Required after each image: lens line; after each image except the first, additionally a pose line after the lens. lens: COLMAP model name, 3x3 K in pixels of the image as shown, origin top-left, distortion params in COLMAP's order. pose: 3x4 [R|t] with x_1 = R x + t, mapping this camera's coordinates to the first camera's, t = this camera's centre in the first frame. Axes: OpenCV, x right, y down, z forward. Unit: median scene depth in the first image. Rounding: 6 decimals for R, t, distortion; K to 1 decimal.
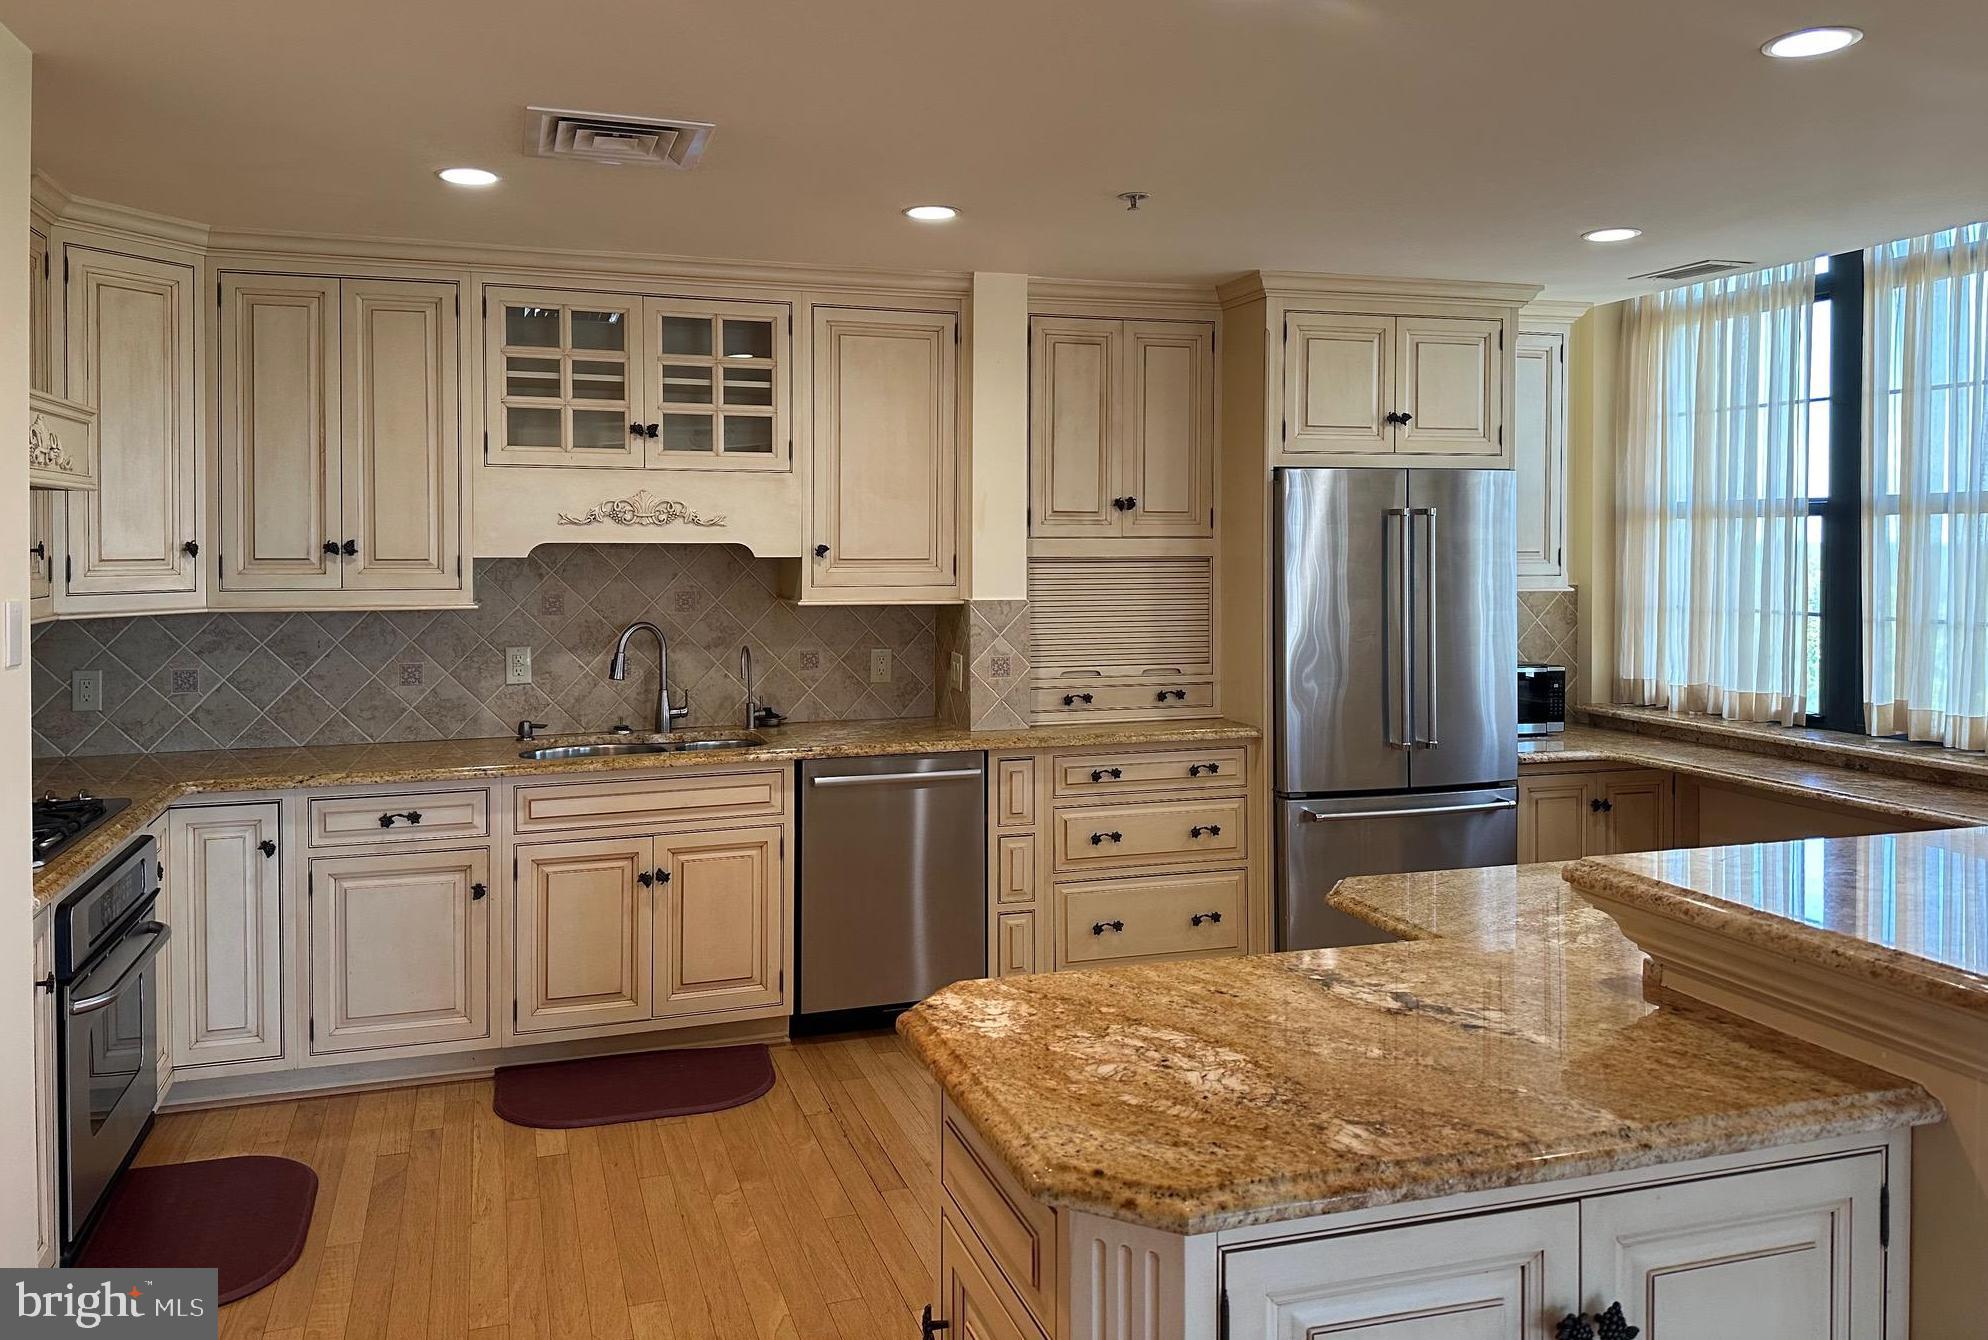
lens RADIAL K [[1428.0, 0, 960.7], [0, 1428.0, 557.3], [0, 0, 1]] dist [0.136008, -0.246053]
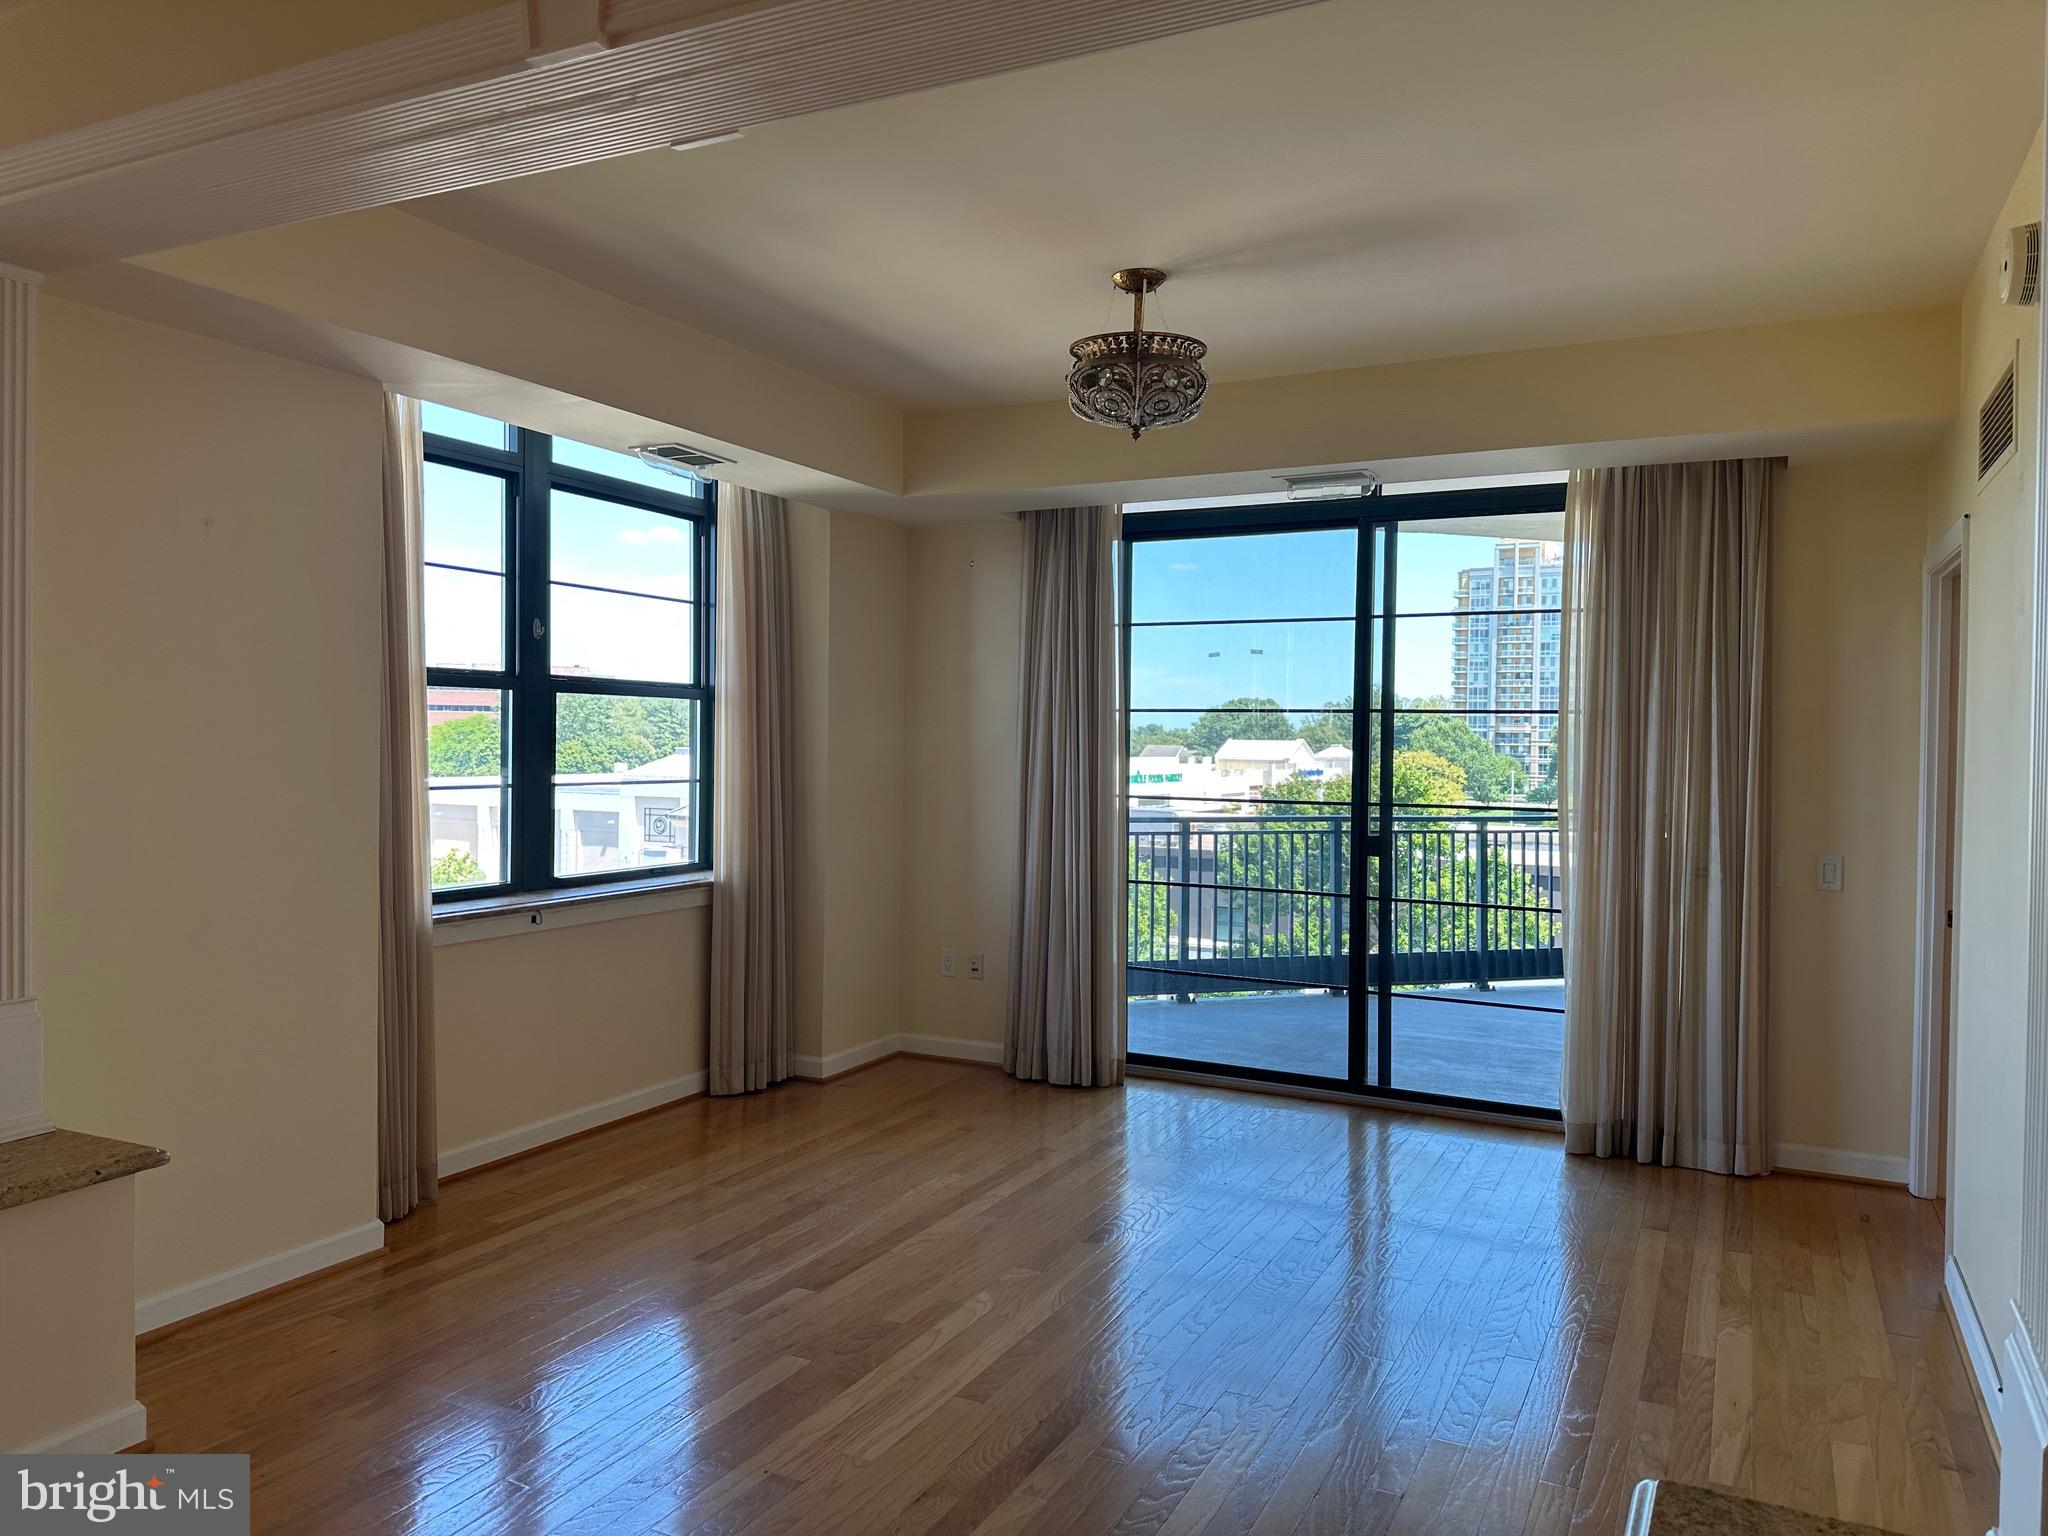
lens RADIAL K [[1429.1, 0, 1025.0], [0, 1429.1, 762.7], [0, 0, 1]] dist [0.119322, -0.204971]
pose [[-0.711565, -0.024350, 0.702198, -0.450861], [-0.003430, 0.999508, 0.031184, -0.010160], [-0.702612, 0.019780, -0.711298, 1.676332]]
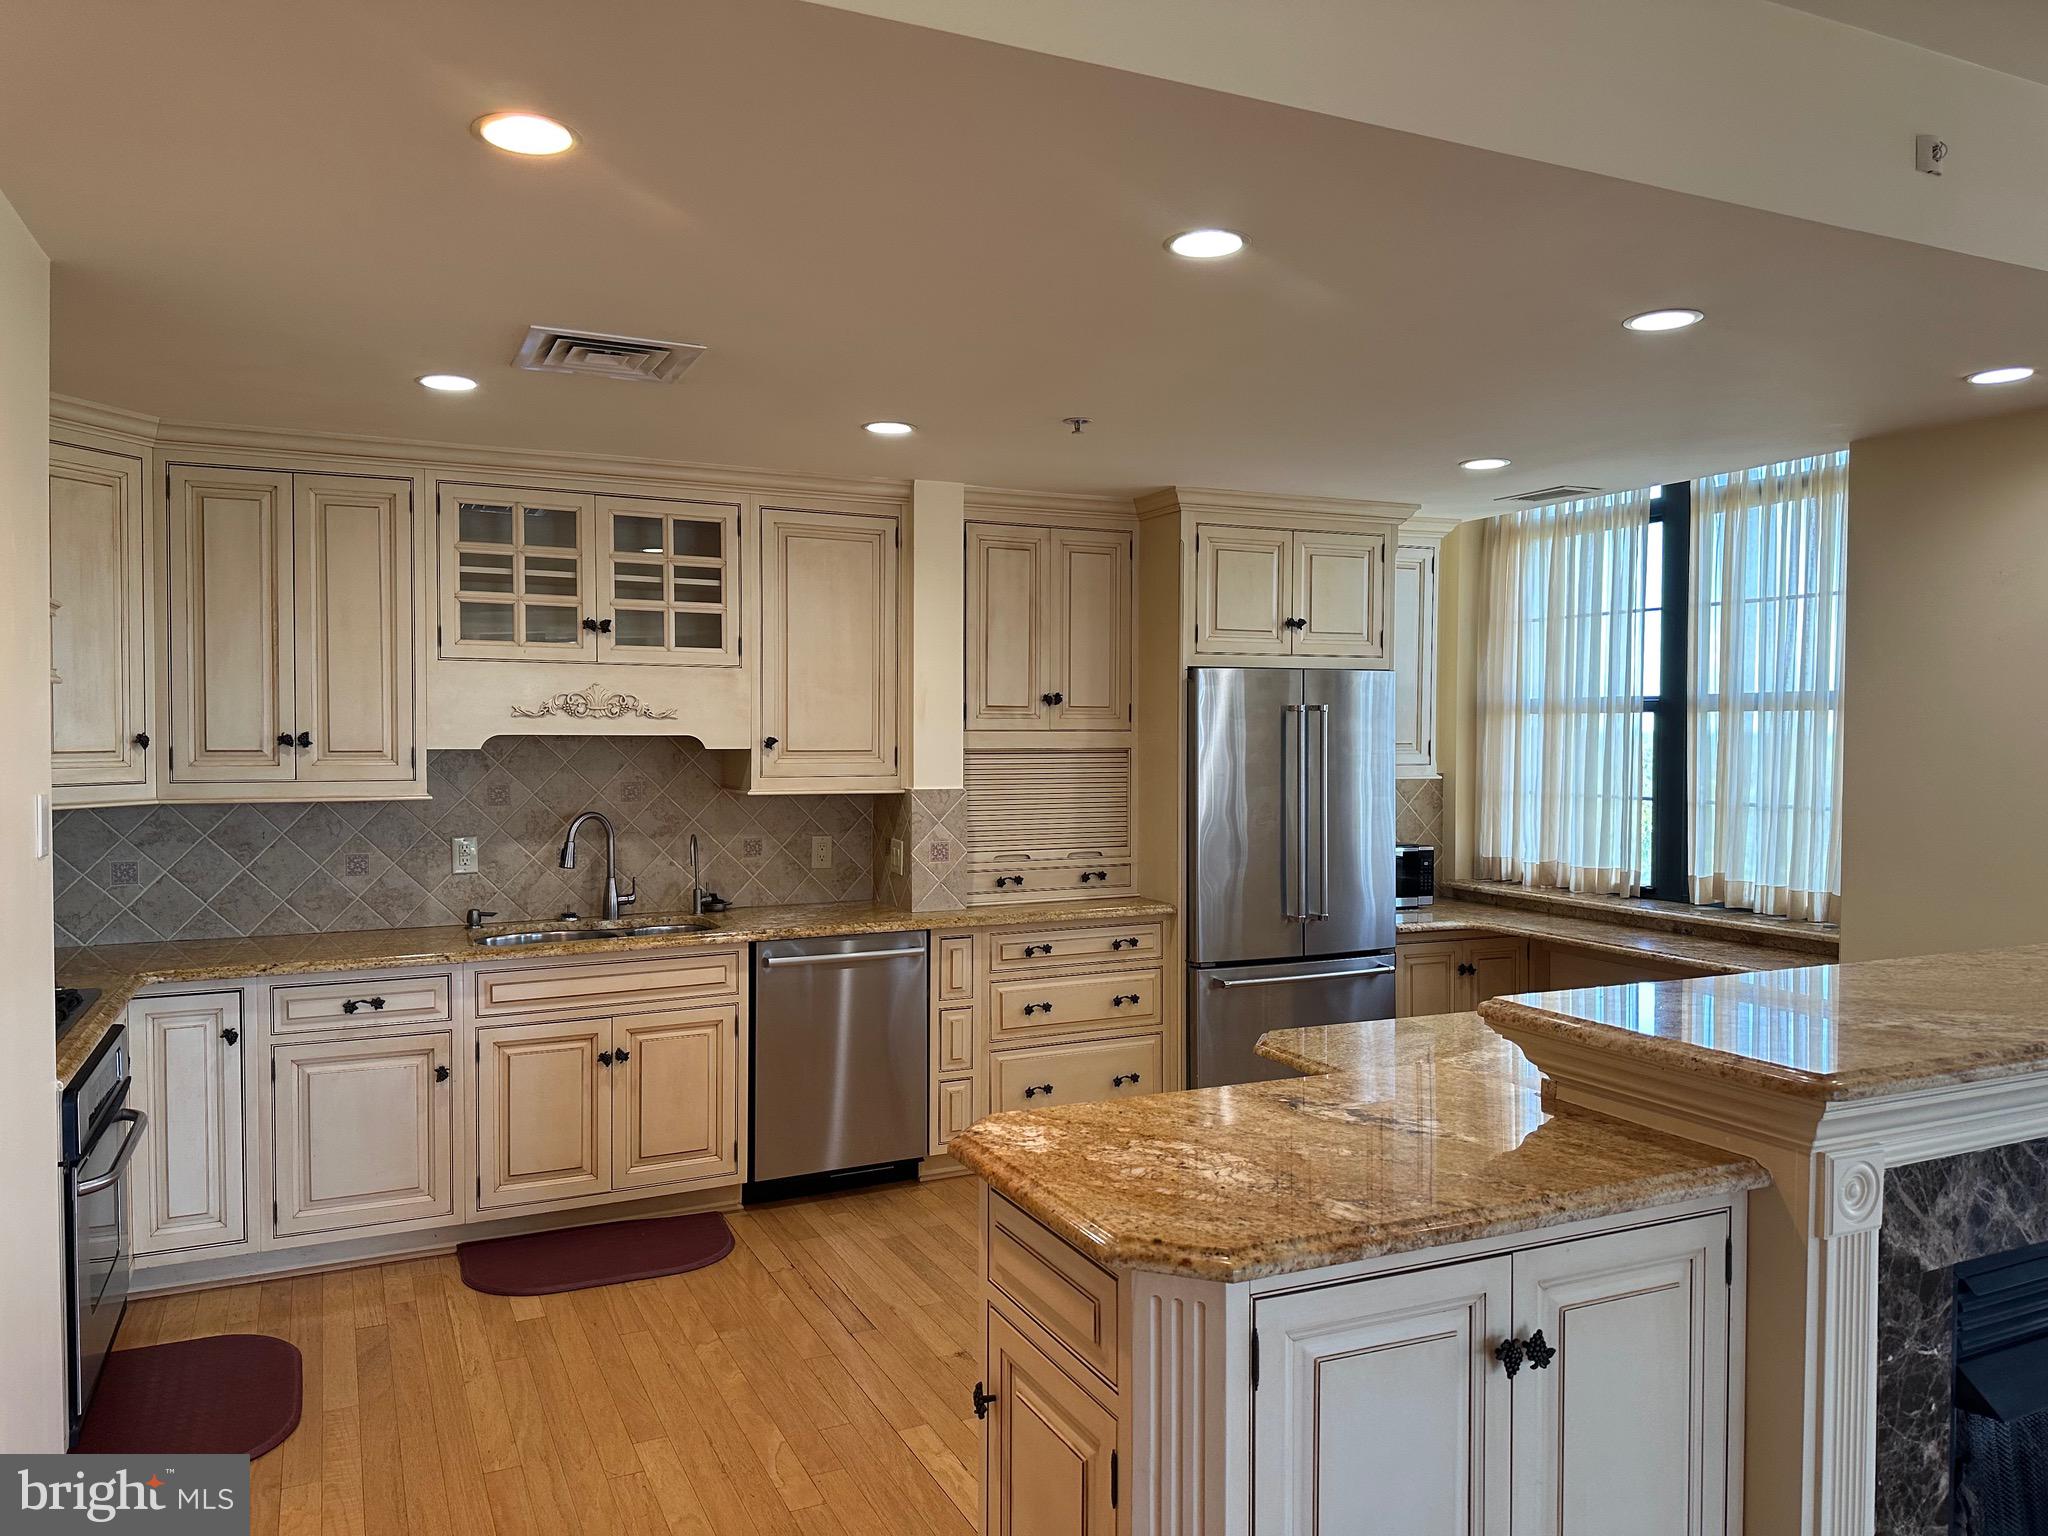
lens RADIAL K [[1429.1, 0, 1025.0], [0, 1429.1, 762.7], [0, 0, 1]] dist [0.119322, -0.204971]
pose [[0.990814, -0.001381, 0.135226, -0.055345], [-0.000182, 0.999933, 0.011543, -0.002170], [-0.135233, -0.011462, 0.990747, -0.066402]]
